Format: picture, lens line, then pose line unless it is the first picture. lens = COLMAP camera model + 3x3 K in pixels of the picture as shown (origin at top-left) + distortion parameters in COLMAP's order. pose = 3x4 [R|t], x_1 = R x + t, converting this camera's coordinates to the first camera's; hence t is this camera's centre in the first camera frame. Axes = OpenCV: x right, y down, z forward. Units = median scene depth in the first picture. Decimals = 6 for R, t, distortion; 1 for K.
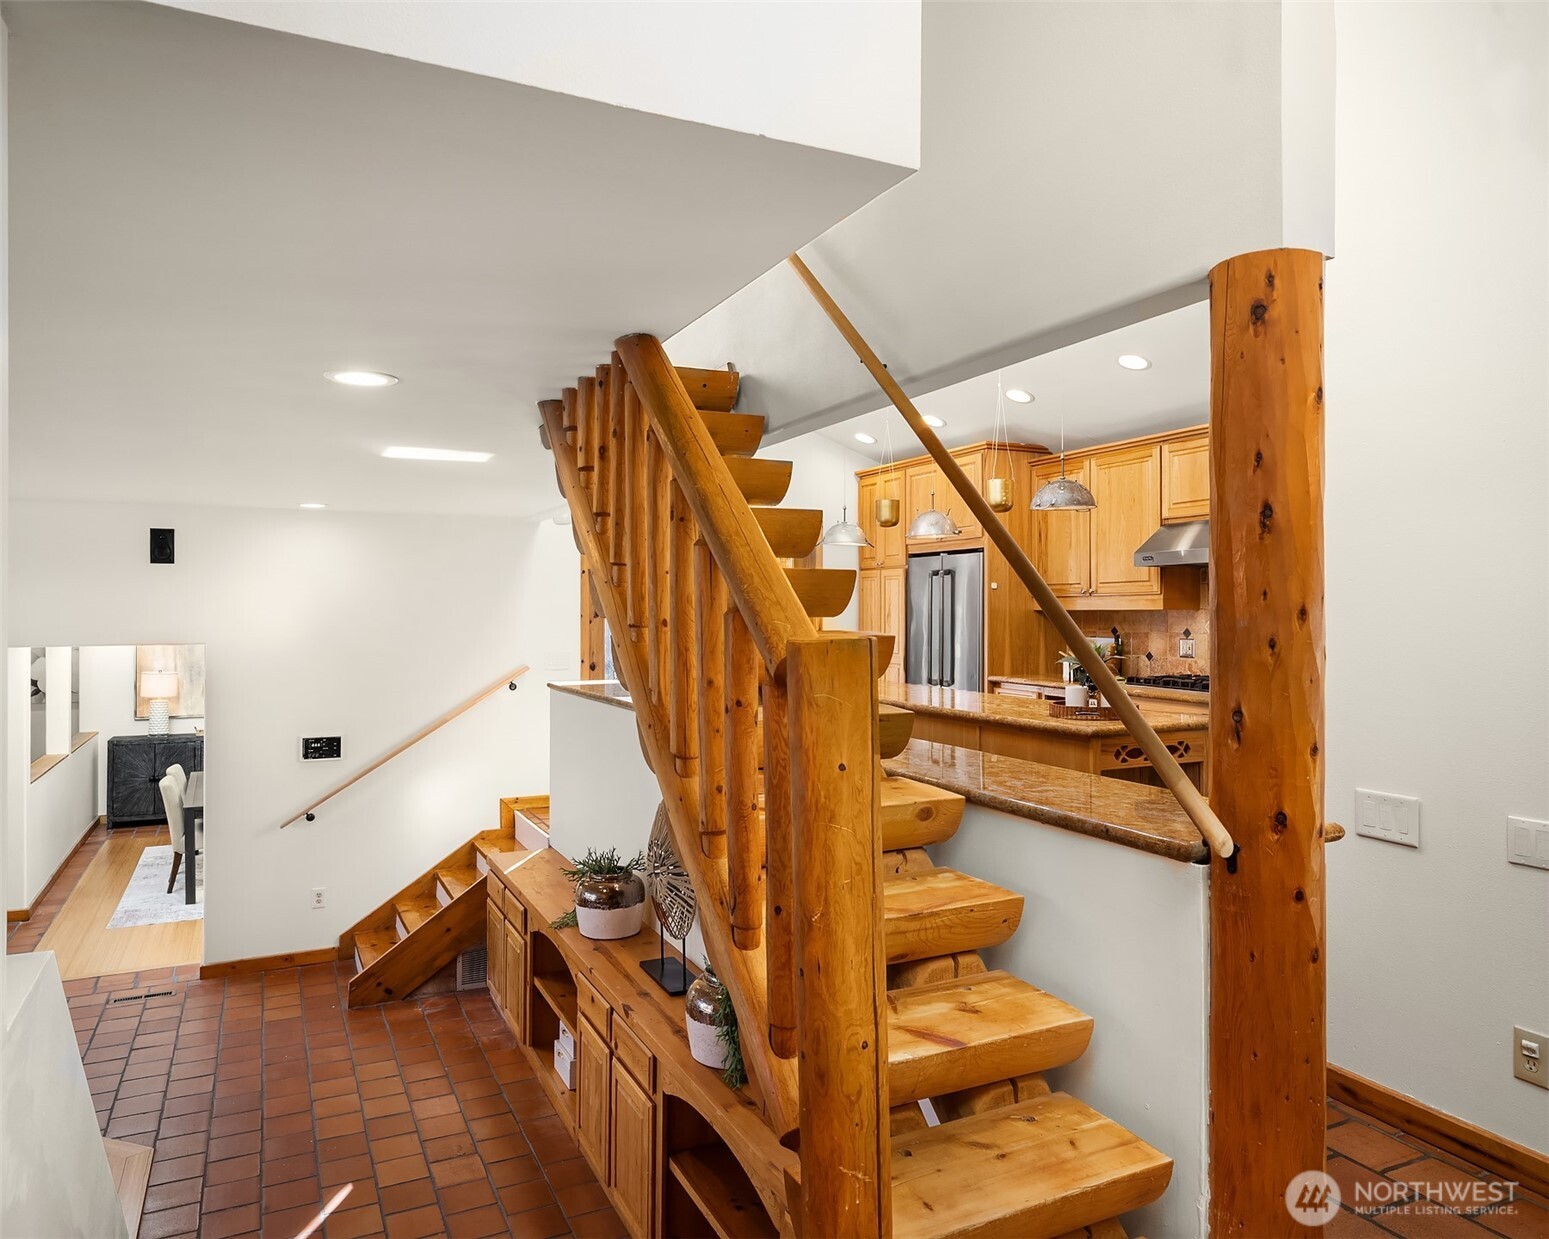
lens RADIAL K [[1064.7, 0, 769.3], [0, 1064.7, 615.9], [0, 0, 1]] dist [0.001494, -0.000715]
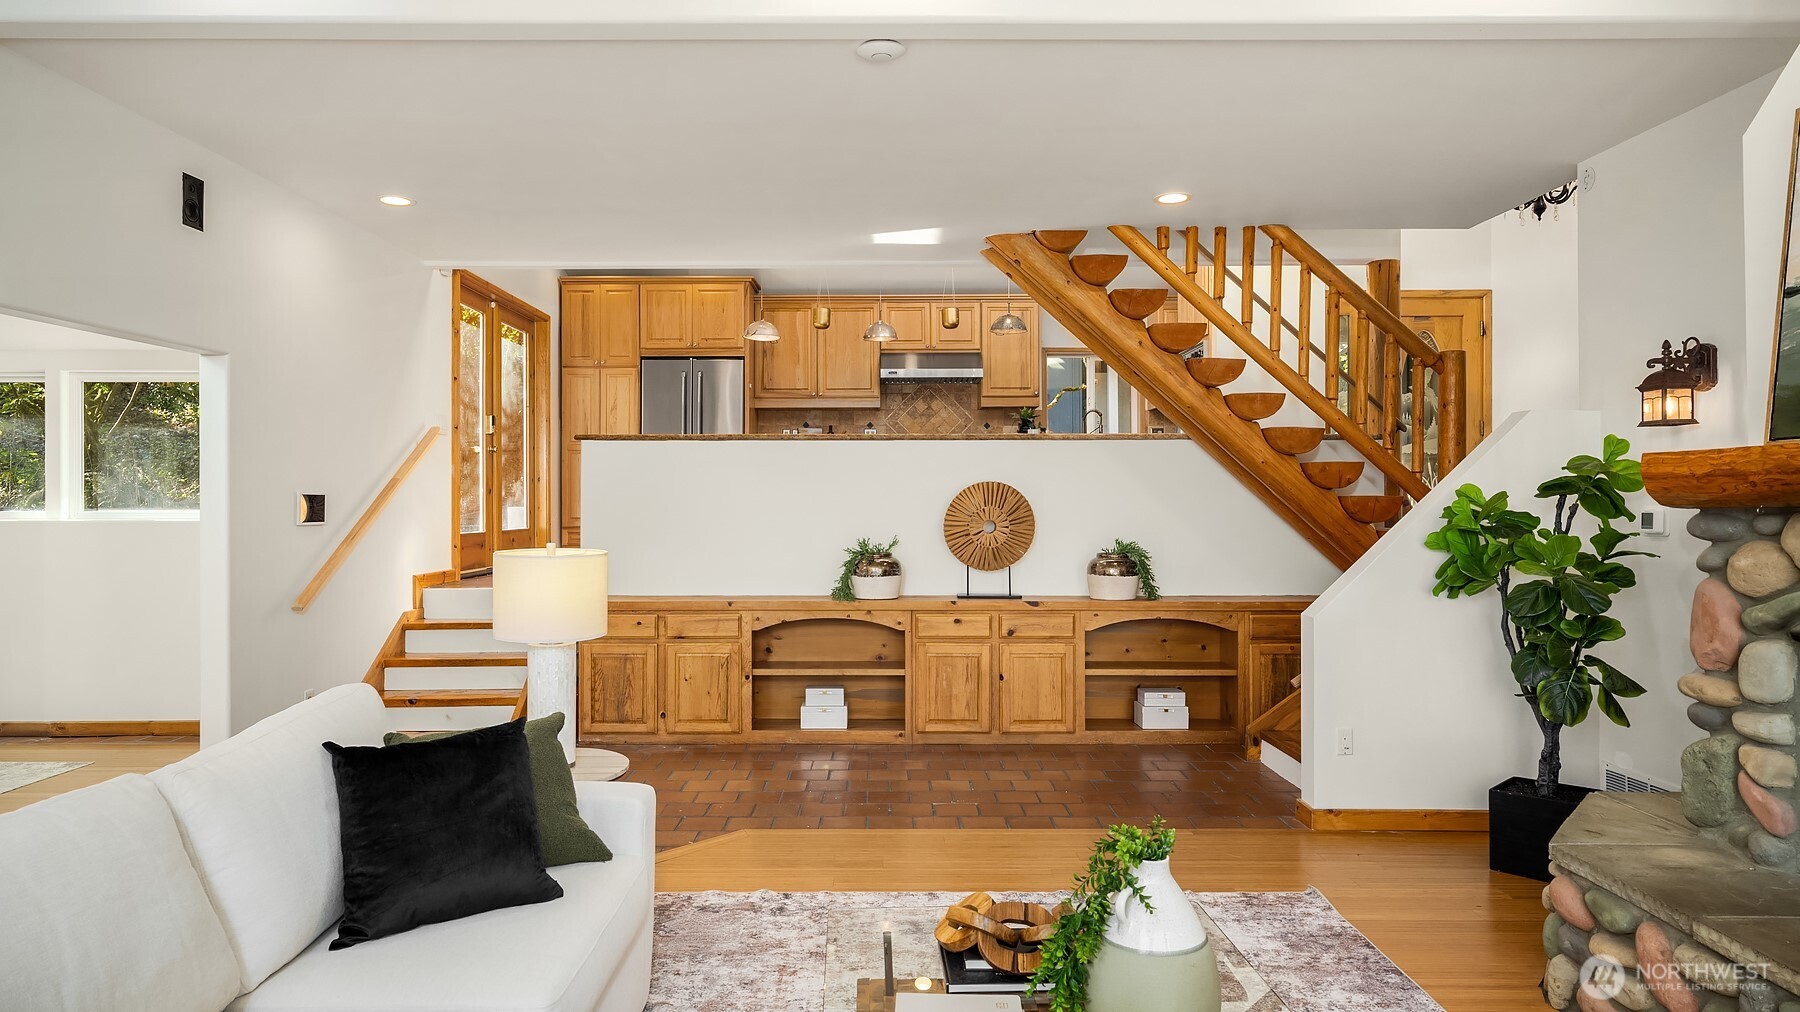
lens RADIAL K [[1044.6, 0, 899.6], [0, 1044.6, 510.3], [0, 0, 1]] dist [-0.000586, 0.000921]
pose [[0.427828, -0.010417, 0.903800, -0.937028], [0.006805, 0.999942, 0.008304, 0.123462], [-0.903834, 0.002597, 0.427874, 0.290364]]
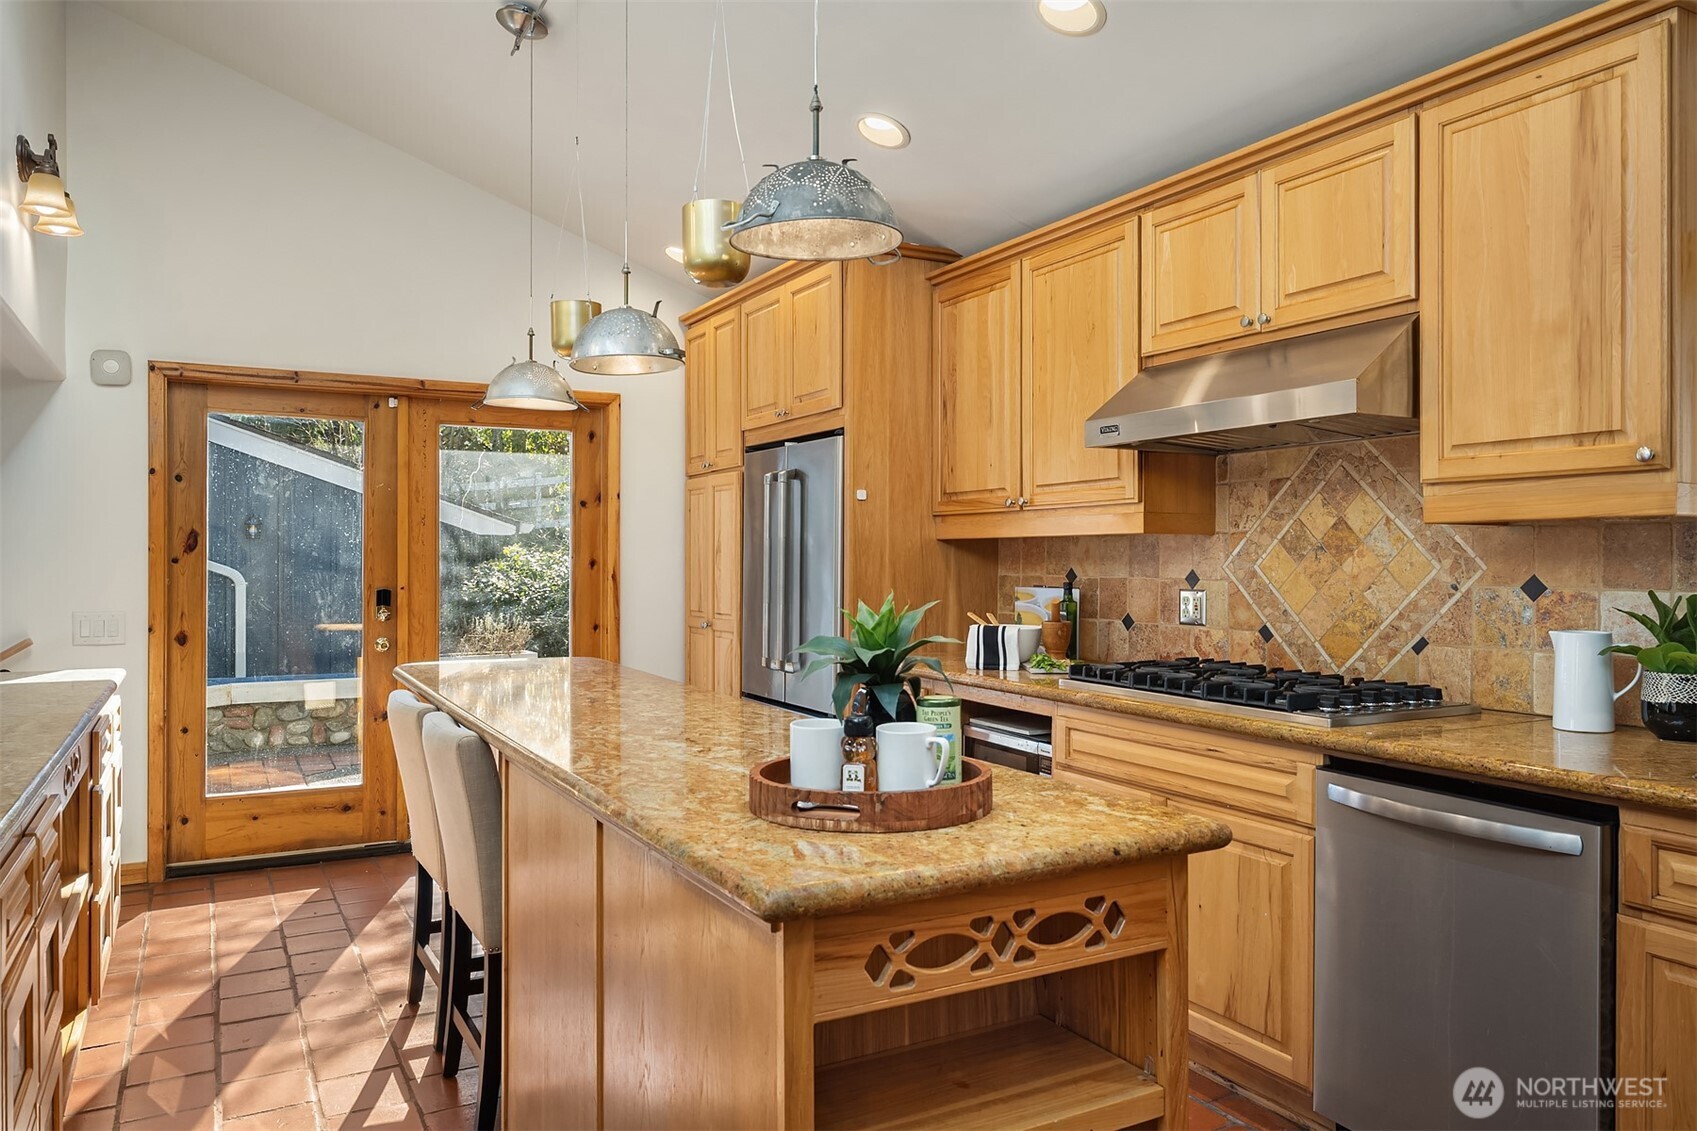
lens RADIAL K [[1183.6, 0, 848.4], [0, 1183.6, 564.1], [0, 0, 1]] dist [-0.004255, 0.004478]
pose [[0.998849, 0.000535, 0.047971, 0.183950], [-0.000461, 0.999999, -0.001570, 0.009530], [-0.047972, 0.001546, 0.998848, 0.400512]]
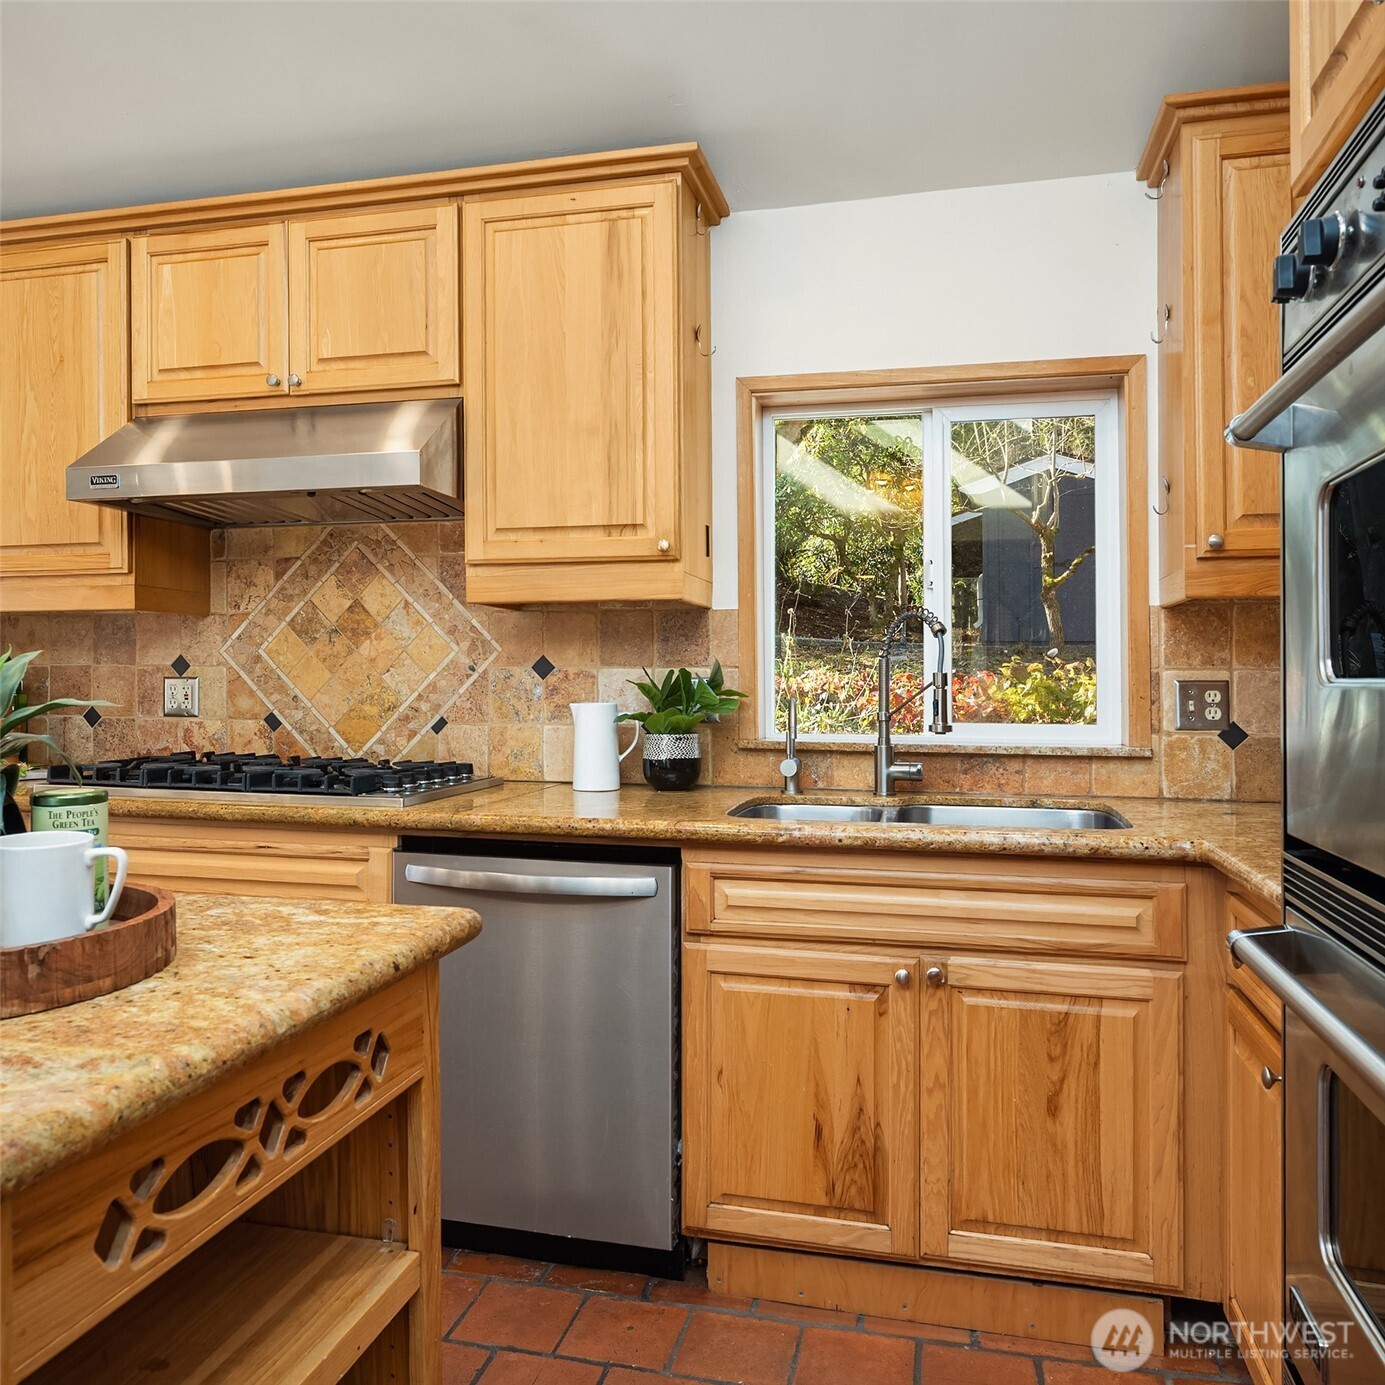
lens RADIAL K [[1099.8, 0, 691.7], [0, 1099.8, 678.2], [0, 0, 1]] dist [-0.002362, 0.002837]
pose [[0.631219, 0.001053, 0.775604, 0.148712], [0.001757, 0.999995, -0.002788, 0.022849], [-0.775603, 0.003122, 0.631213, 0.490356]]
